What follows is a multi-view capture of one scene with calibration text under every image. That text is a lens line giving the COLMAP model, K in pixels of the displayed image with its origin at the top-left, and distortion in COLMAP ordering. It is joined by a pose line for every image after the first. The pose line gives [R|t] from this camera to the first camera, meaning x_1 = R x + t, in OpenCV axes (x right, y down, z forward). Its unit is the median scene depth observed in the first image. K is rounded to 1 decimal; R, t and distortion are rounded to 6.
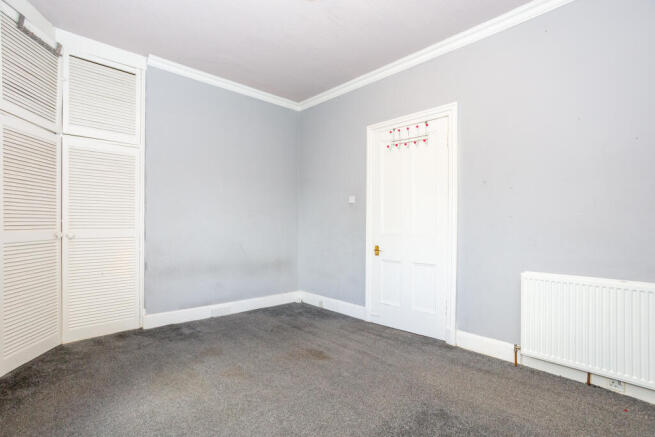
lens RADIAL K [[319.4, 0, 323.9], [0, 319.4, 219.6], [0, 0, 1]] dist [-0.042243, 0.029065]
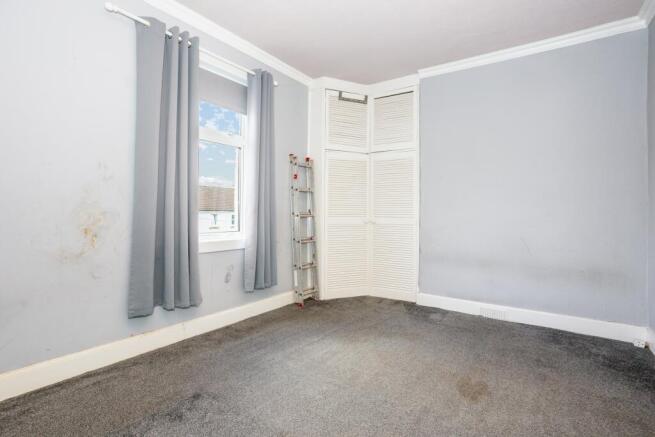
lens RADIAL K [[322.9, 0, 343.3], [0, 322.9, 201.5], [0, 0, 1]] dist [-0.002092, -0.000306]
pose [[0.245176, -0.043481, -0.968503, 0.530131], [0.000695, 0.999001, -0.044674, 0.022315], [0.969478, 0.010279, 0.244962, 0.434229]]
